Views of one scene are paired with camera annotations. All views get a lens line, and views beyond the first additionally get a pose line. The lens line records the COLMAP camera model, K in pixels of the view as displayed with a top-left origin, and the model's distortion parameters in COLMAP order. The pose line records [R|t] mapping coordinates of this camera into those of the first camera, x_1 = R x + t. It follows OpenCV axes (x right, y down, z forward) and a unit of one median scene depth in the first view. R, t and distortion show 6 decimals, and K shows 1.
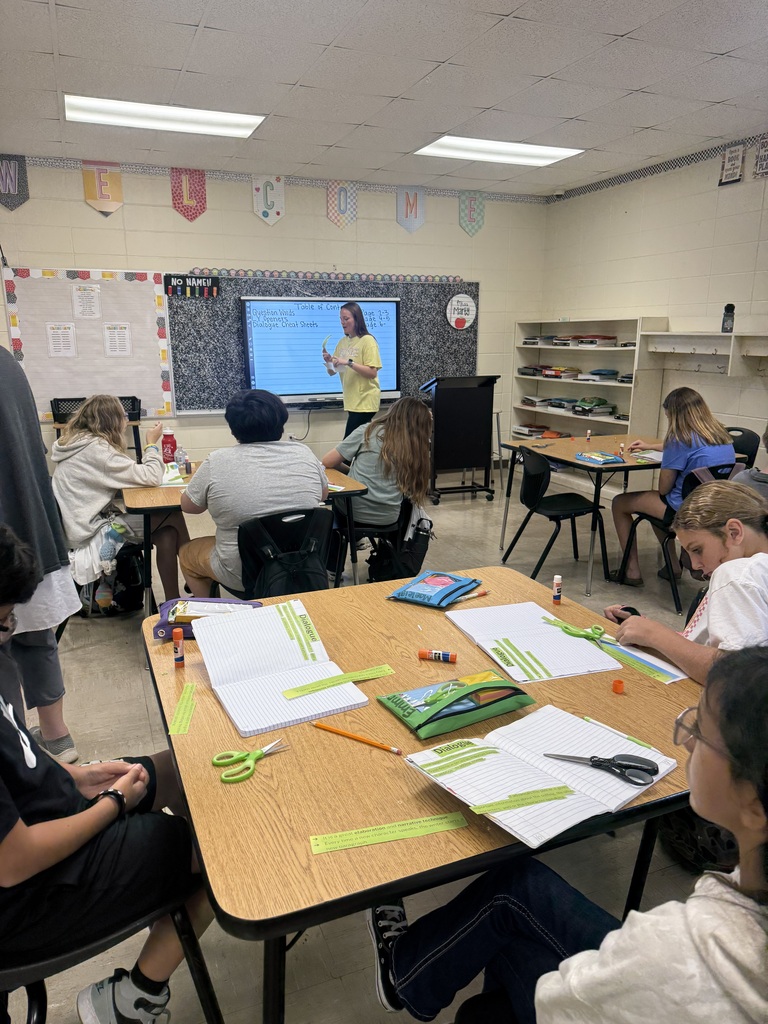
lens RADIAL K [[705.3, 0, 379.1], [0, 705.3, 521.6], [0, 0, 1]] dist [0.063435, -0.093292]
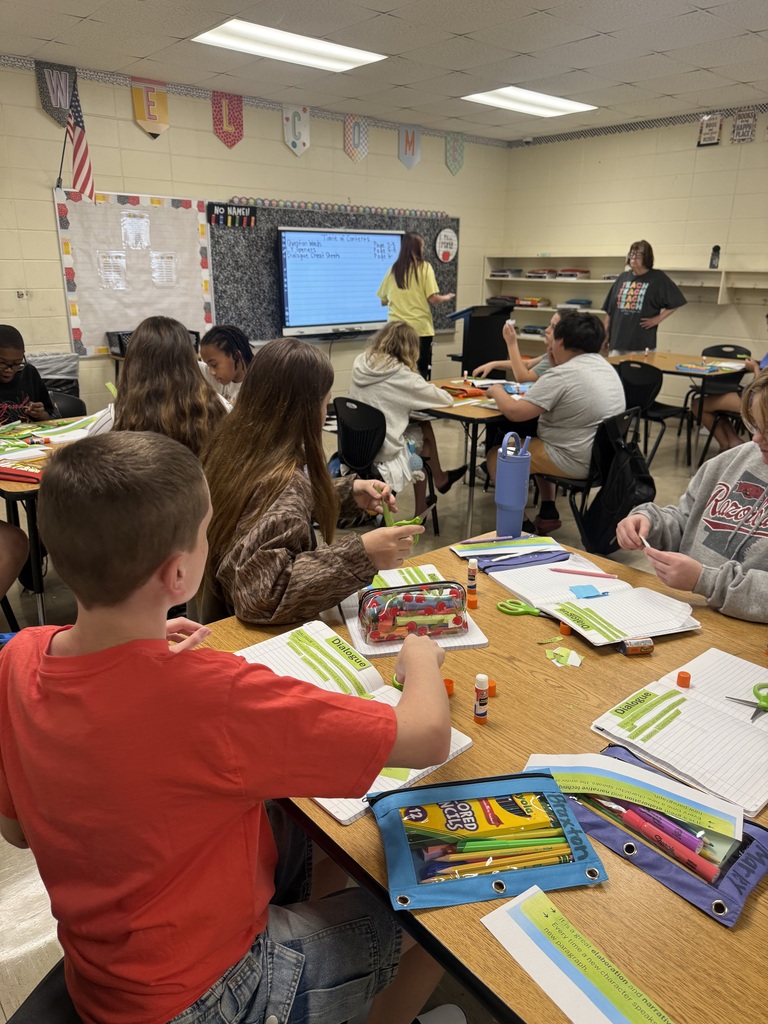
lens RADIAL K [[719.8, 0, 380.8], [0, 719.8, 517.3], [0, 0, 1]] dist [0.005969, -0.010072]
pose [[0.948586, -0.094683, 0.302025, -0.424543], [0.071237, 0.993592, 0.087748, 0.016216], [-0.308398, -0.061721, 0.949253, -0.049533]]
